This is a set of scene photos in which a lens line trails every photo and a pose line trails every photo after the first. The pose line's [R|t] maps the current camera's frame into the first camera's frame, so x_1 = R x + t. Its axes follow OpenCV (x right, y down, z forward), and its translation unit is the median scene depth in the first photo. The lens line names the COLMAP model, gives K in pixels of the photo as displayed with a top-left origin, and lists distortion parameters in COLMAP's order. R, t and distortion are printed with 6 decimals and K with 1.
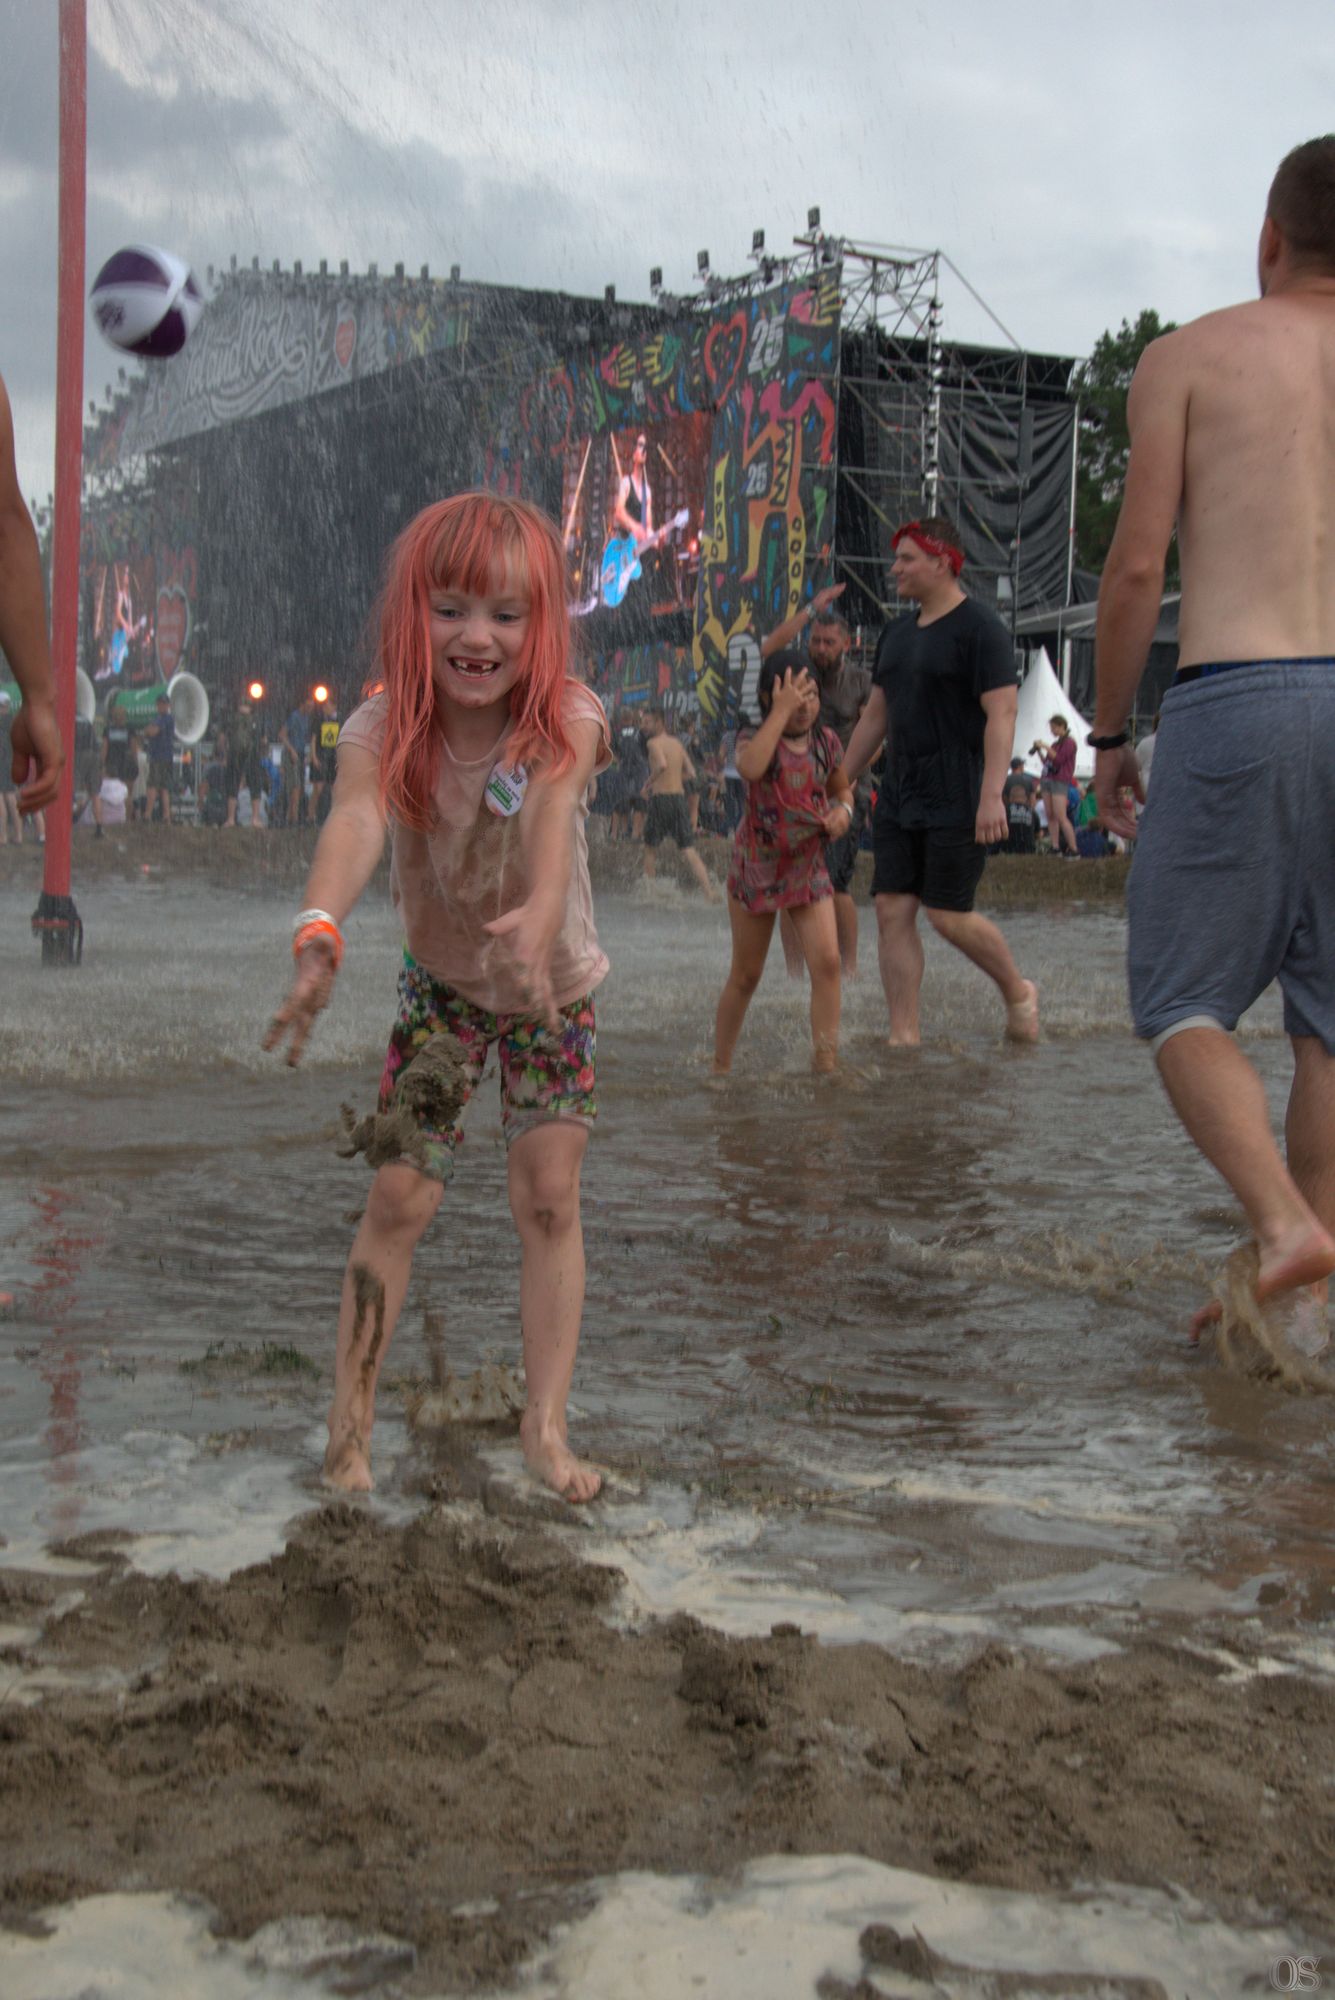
lens RADIAL K [[2753.3, 0, 687.6], [0, 2753.3, 988.8], [0, 0, 1]] dist [0.285422, 0.000000]
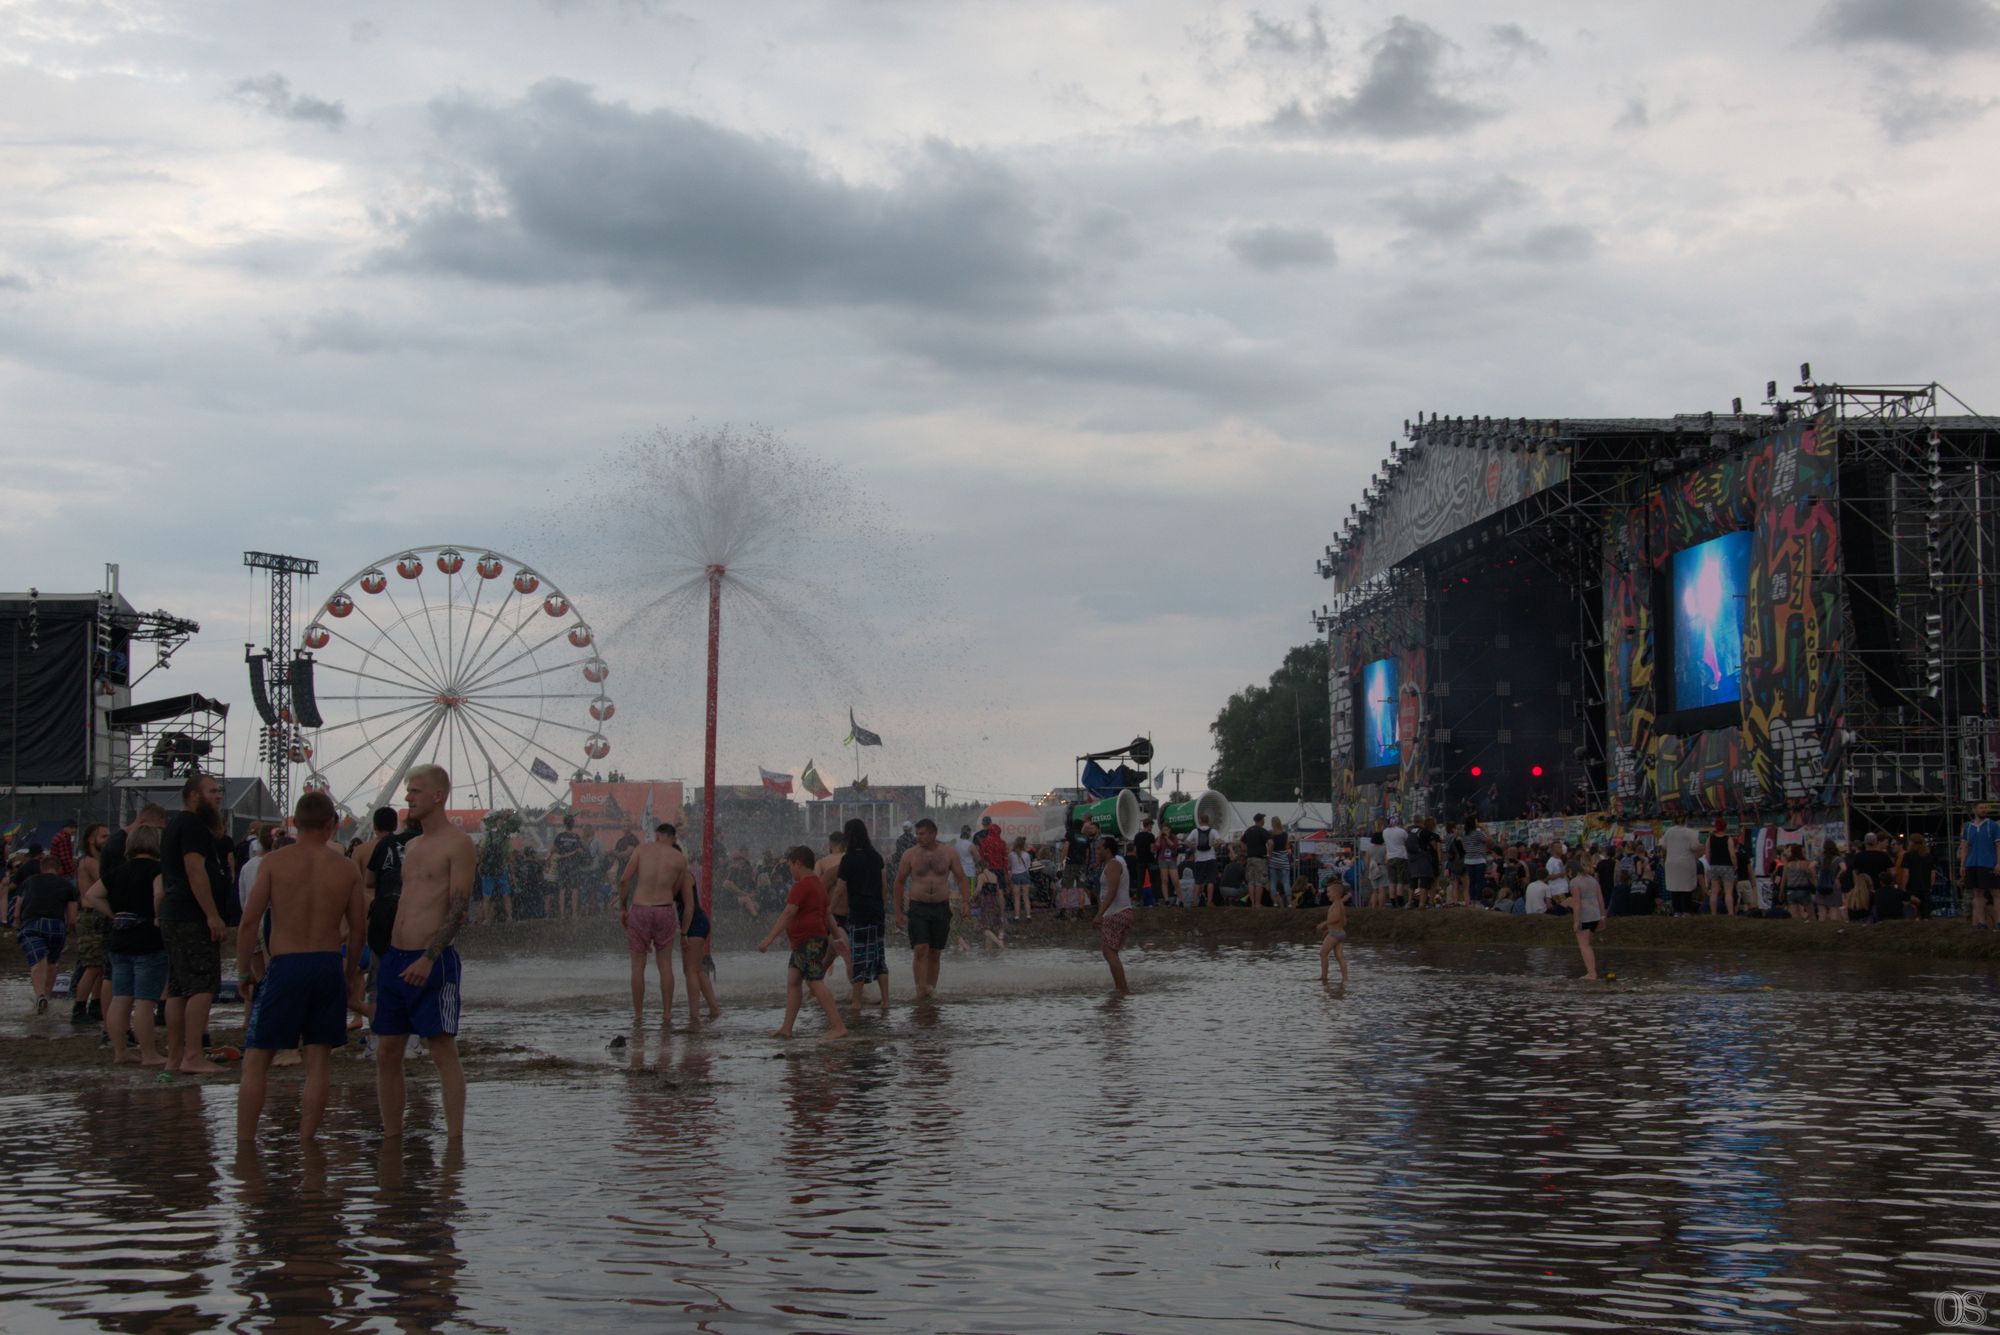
lens RADIAL K [[2746.5, 0, 976.8], [0, 2746.5, 680.1], [0, 0, 1]] dist [0.197113, 0.000000]
pose [[0.927634, -0.060657, -0.368532, 0.139029], [0.010616, 0.990608, -0.136323, 0.008530], [0.373340, 0.122545, 0.919565, -0.177597]]
